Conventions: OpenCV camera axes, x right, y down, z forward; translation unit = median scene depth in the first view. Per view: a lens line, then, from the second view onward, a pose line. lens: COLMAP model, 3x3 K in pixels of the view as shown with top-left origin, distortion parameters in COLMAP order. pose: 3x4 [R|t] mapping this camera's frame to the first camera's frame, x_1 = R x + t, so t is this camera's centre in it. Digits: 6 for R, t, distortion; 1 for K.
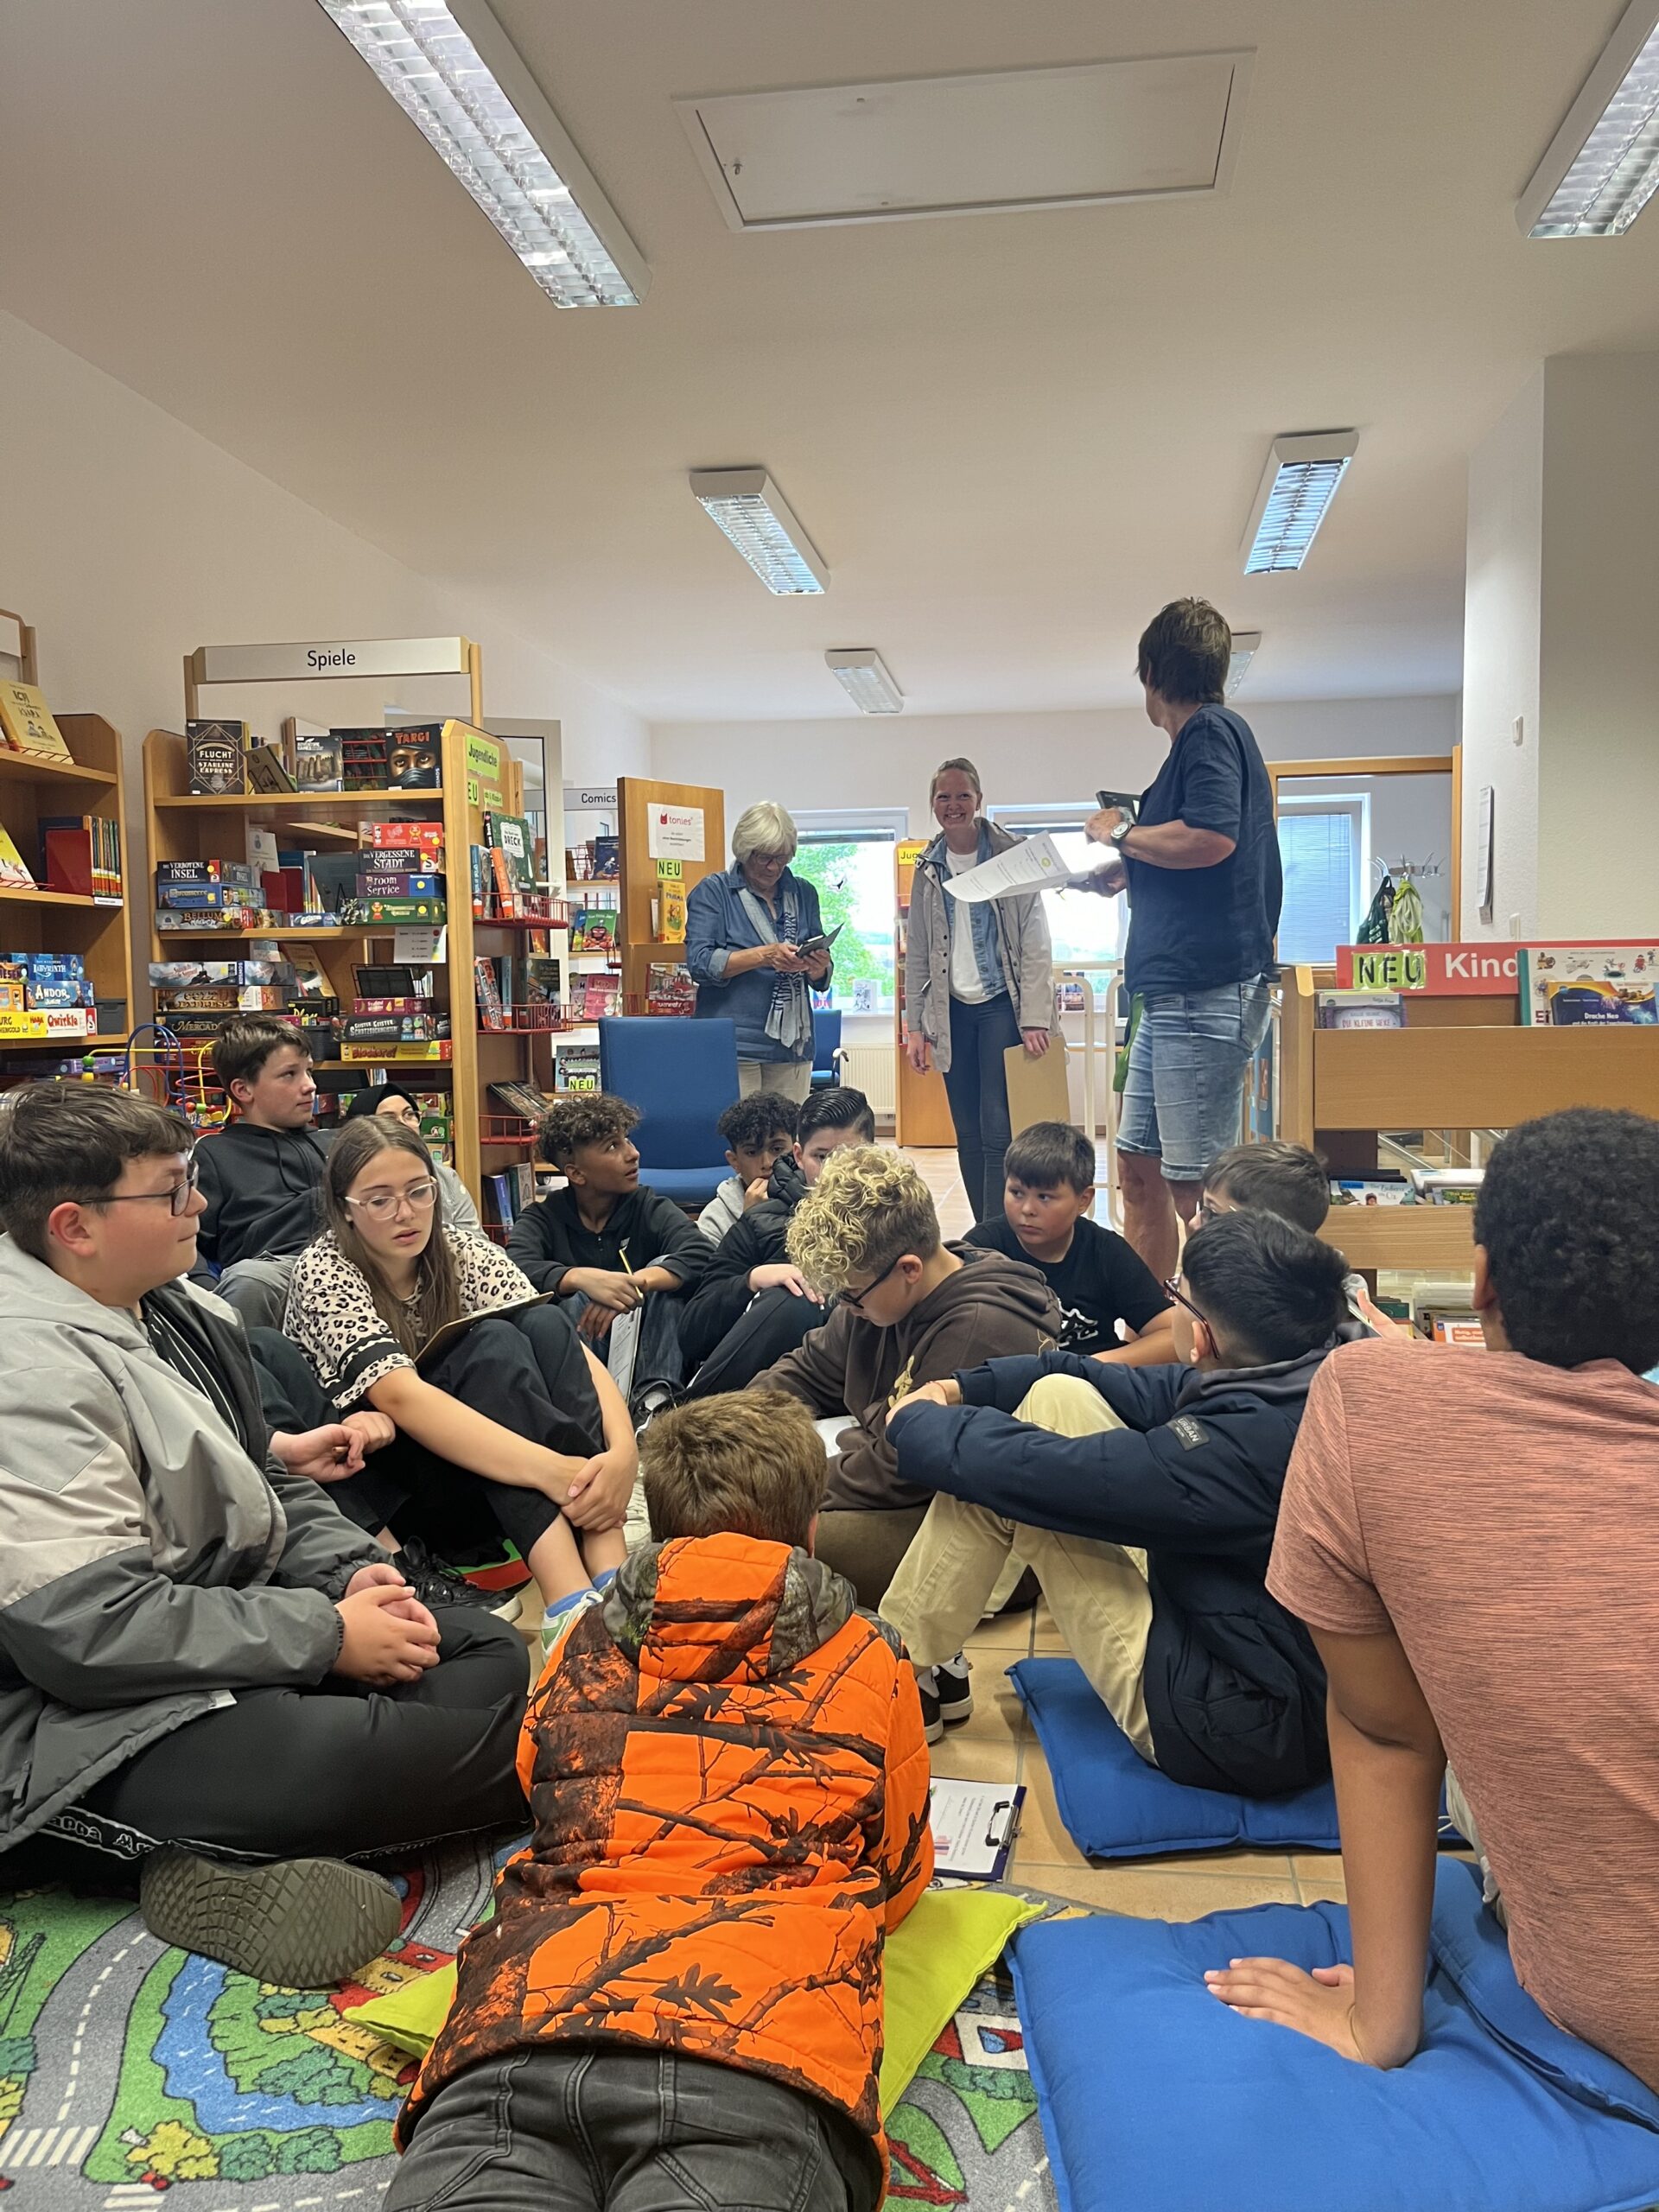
lens RADIAL K [[1669.0, 0, 829.9], [0, 1669.0, 1123.8], [0, 0, 1]] dist [0.036425, -0.093547]
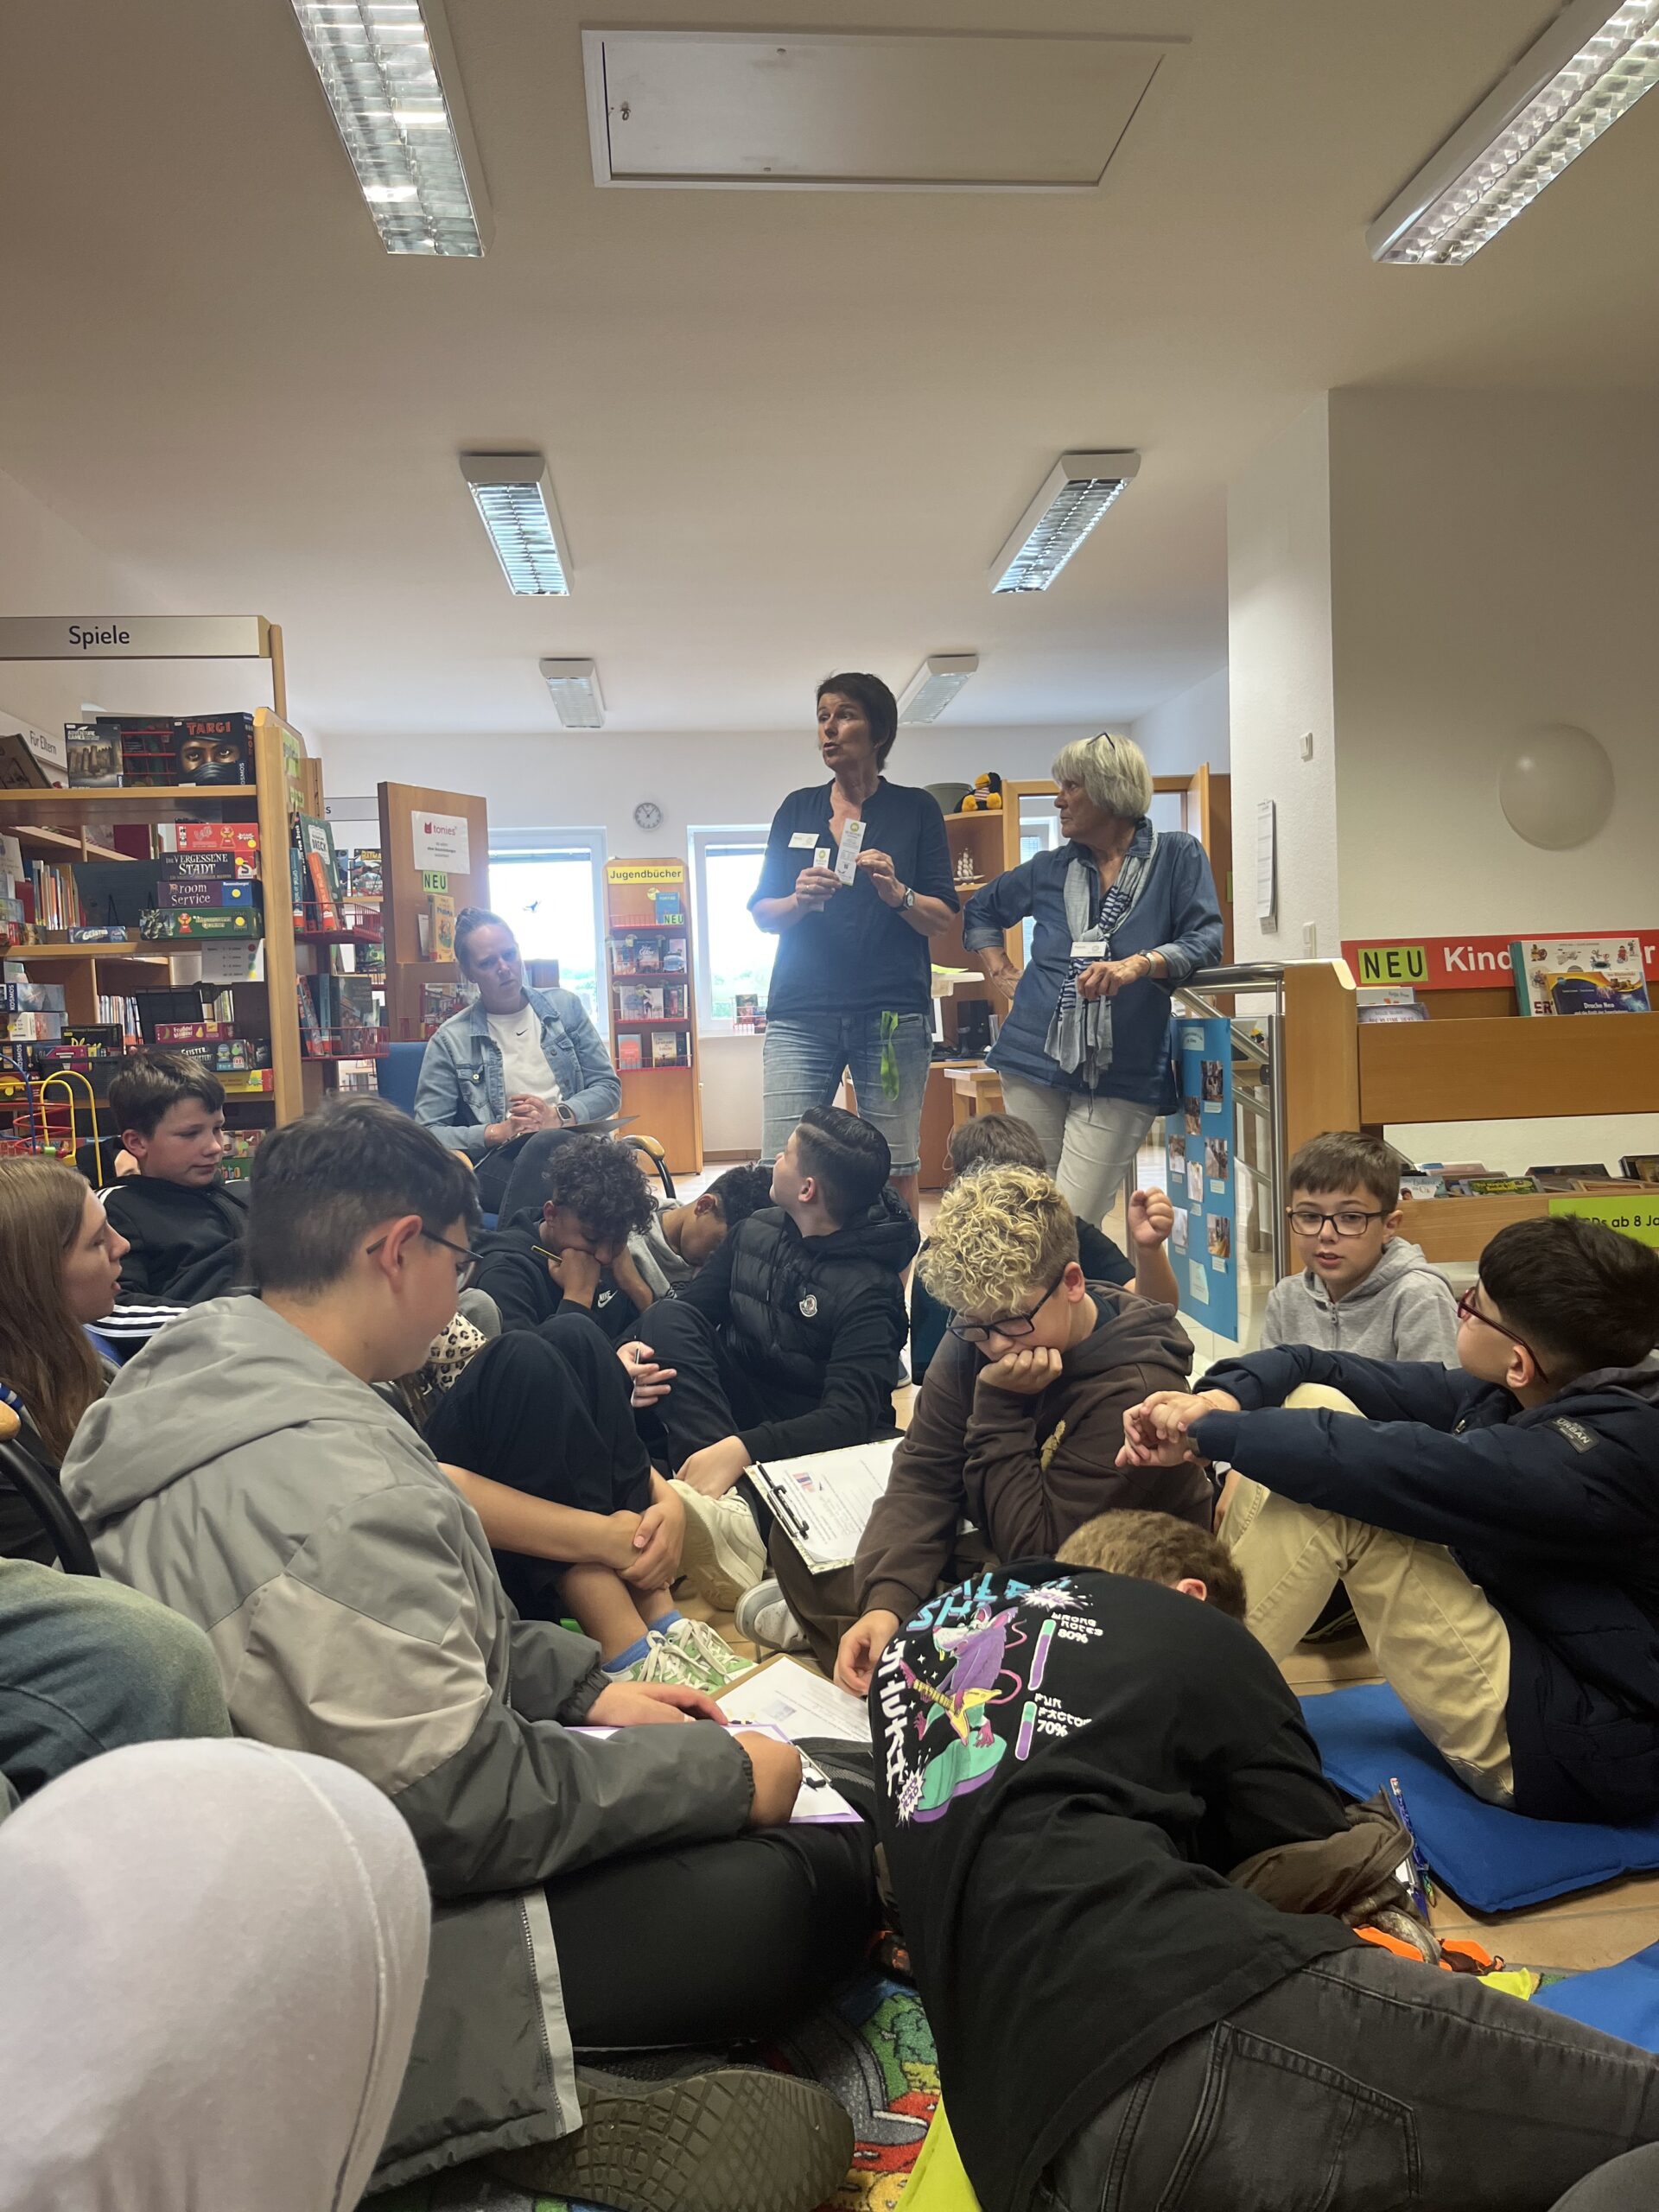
lens RADIAL K [[1667.9, 0, 829.5], [0, 1667.9, 1125.6], [0, 0, 1]] dist [0.004510, -0.005531]
pose [[0.969902, -0.036084, 0.240805, -0.156499], [0.039852, 0.999147, -0.010795, 0.001118], [-0.240210, 0.020066, 0.970513, 0.075548]]
